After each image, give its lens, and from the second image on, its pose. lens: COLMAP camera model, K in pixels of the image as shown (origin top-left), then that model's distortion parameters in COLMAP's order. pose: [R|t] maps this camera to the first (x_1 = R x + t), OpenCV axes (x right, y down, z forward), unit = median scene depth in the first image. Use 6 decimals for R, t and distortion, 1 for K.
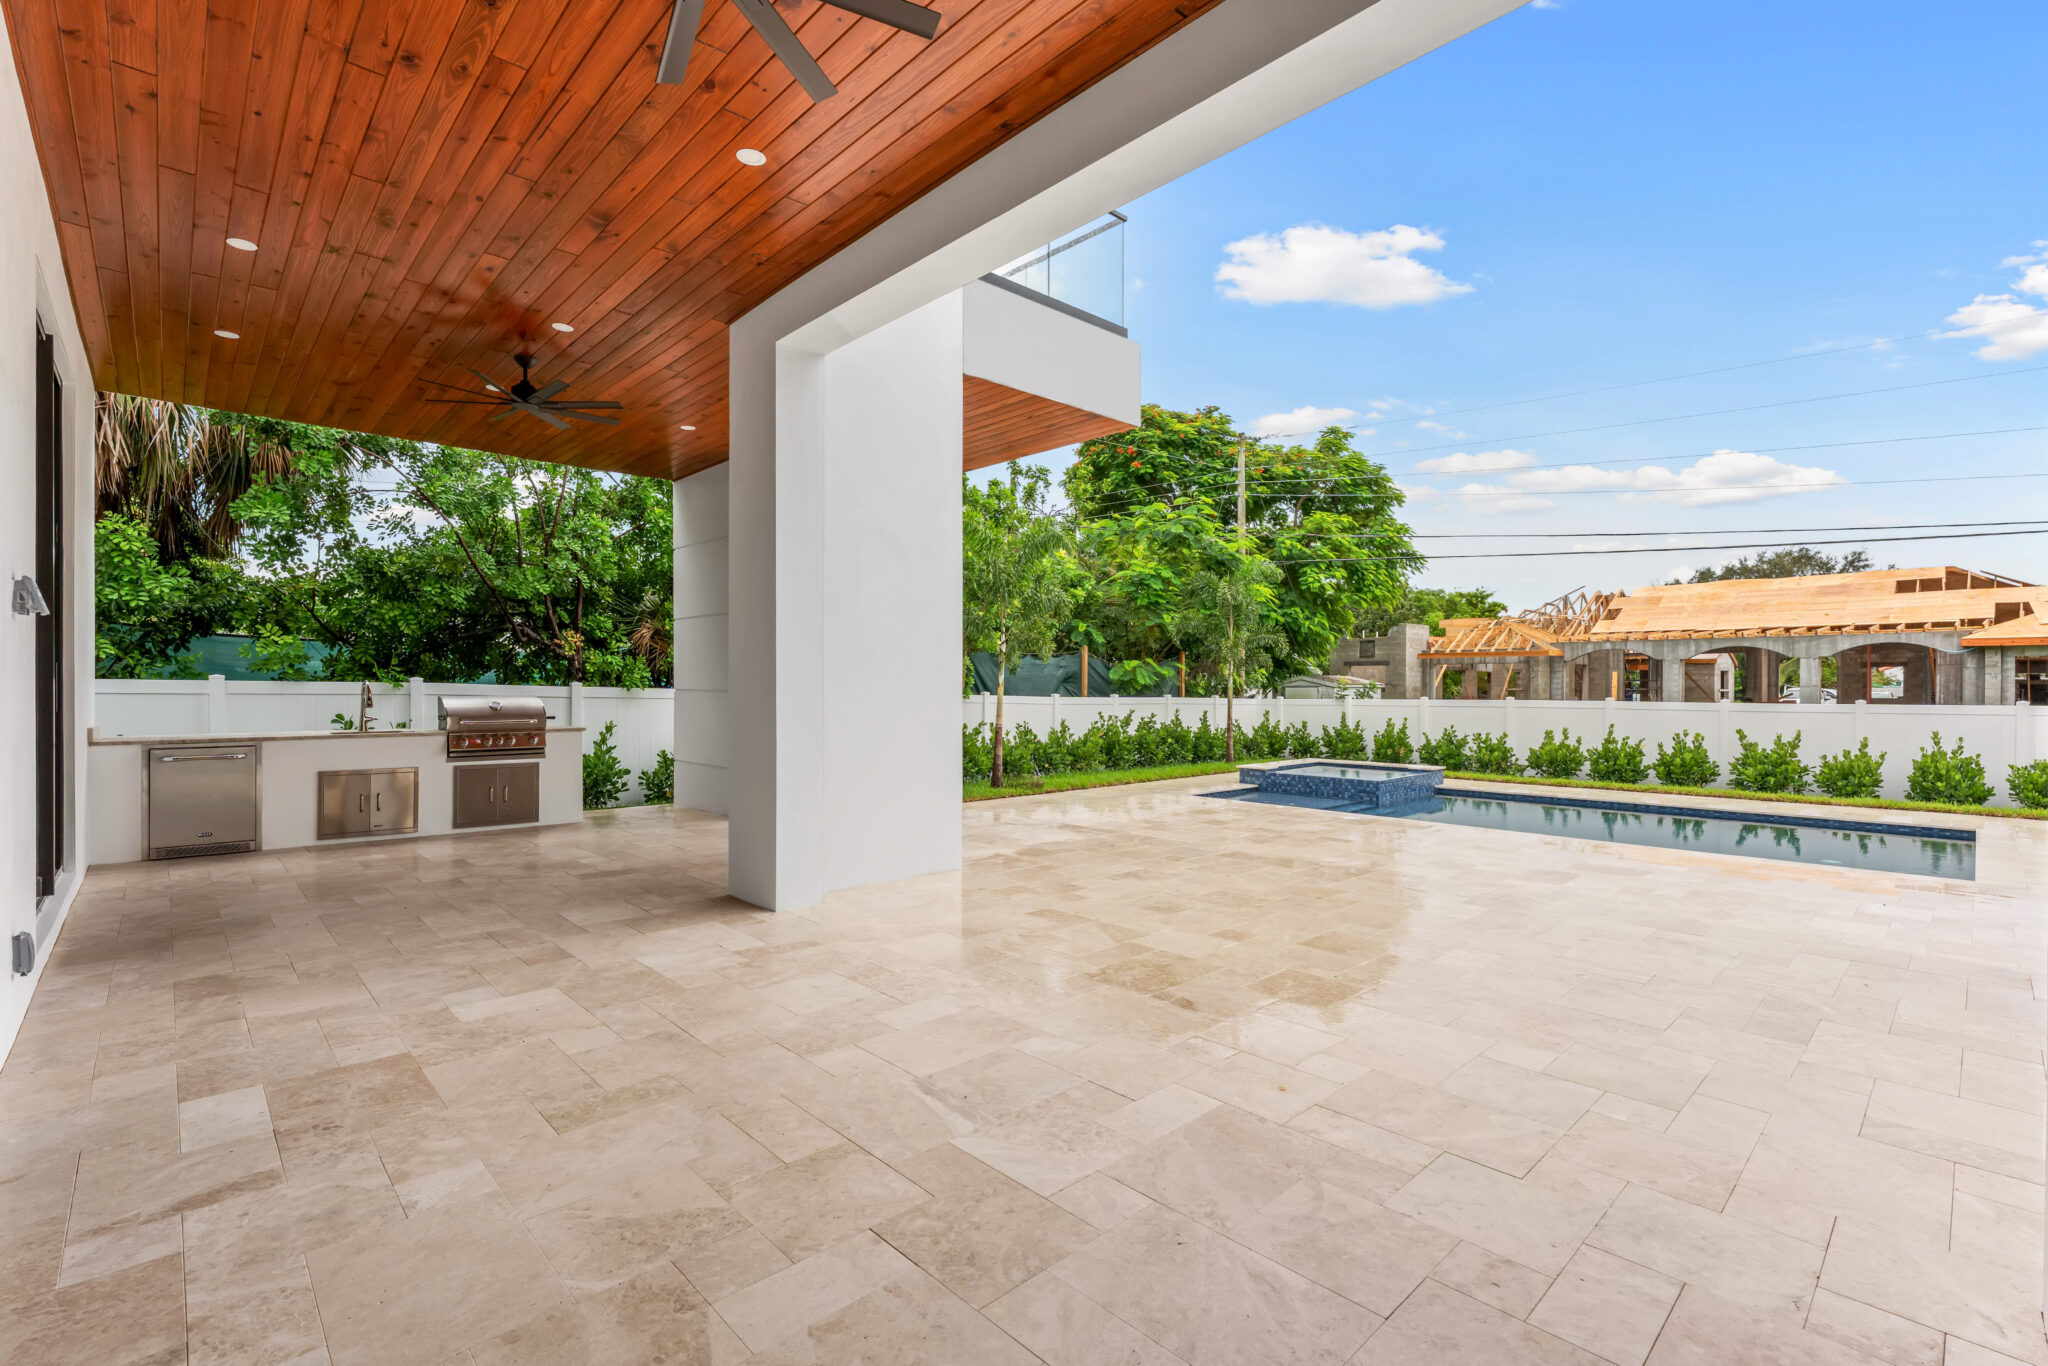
lens RADIAL K [[922.2, 0, 1024.0], [0, 922.2, 683.0], [0, 0, 1]] dist [-0.000565, 0.000301]
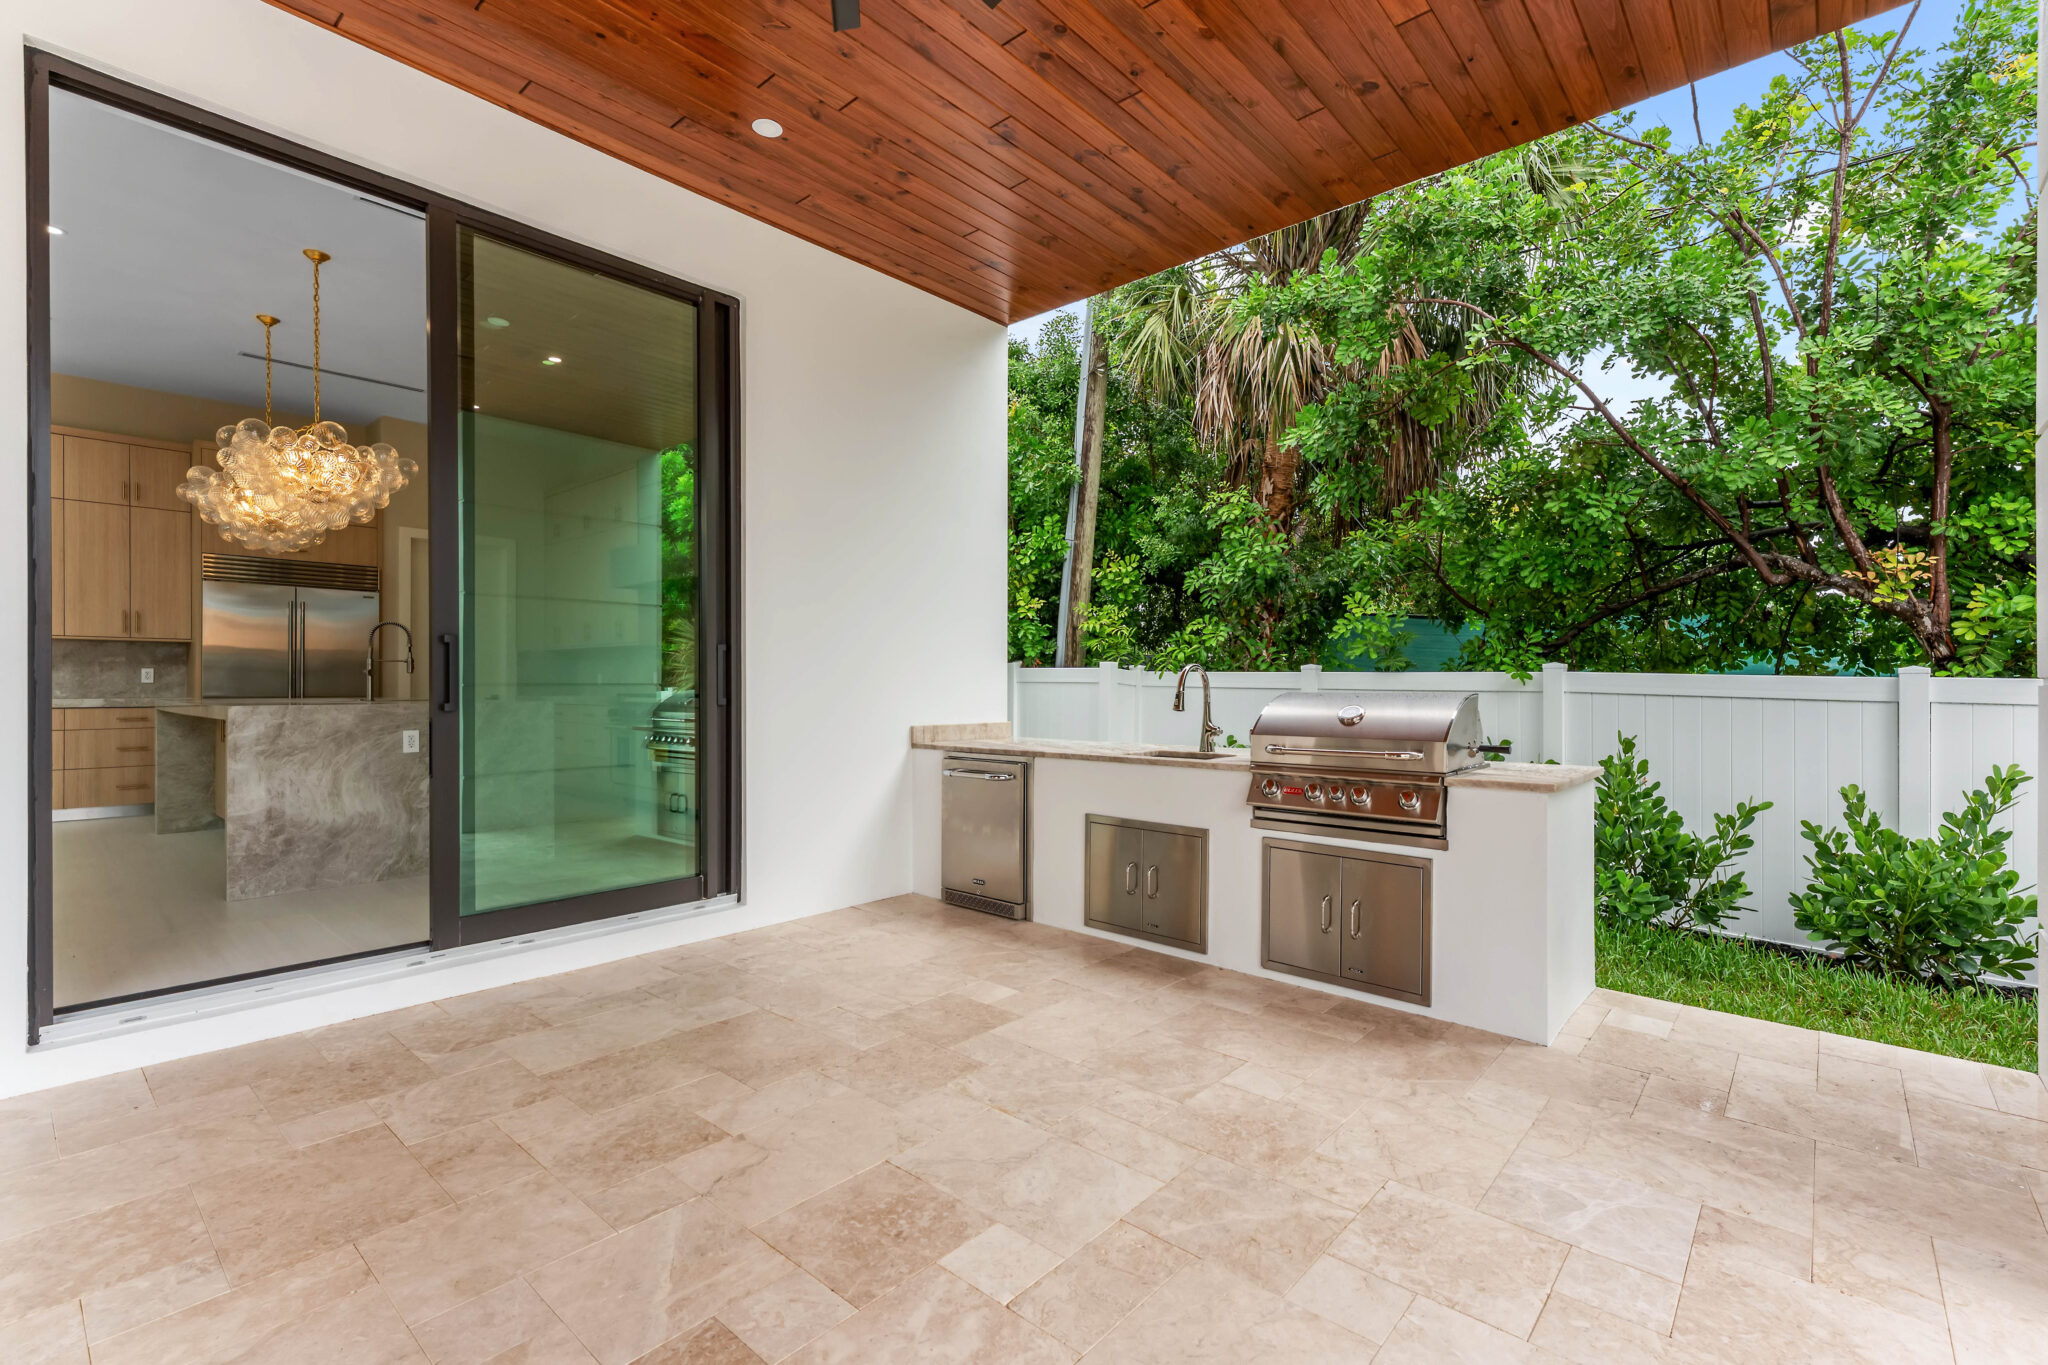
lens RADIAL K [[923.7, 0, 1024.0], [0, 923.7, 682.5], [0, 0, 1]] dist [0.015451, -0.000071]
pose [[0.096802, -0.003467, -0.995298, -0.175095], [0.002661, 0.999991, -0.003224, 0.012287], [0.995300, -0.002337, 0.096810, 0.988207]]
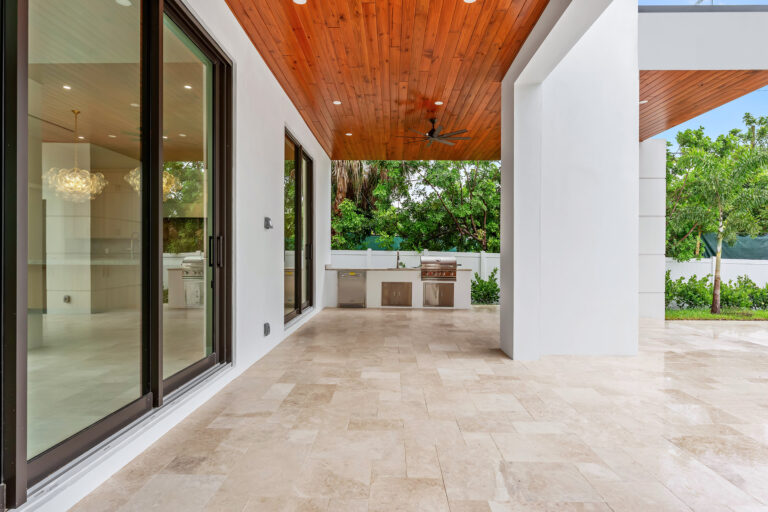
lens RADIAL K [[406.3, 0, 384.0], [0, 406.3, 256.0], [0, 0, 1]] dist [-0.002113, -0.000217]
pose [[0.711400, 0.005874, -0.702763, 0.132197], [0.000350, 0.999962, 0.008713, 0.005690], [0.702787, -0.006444, 0.711371, 0.121417]]
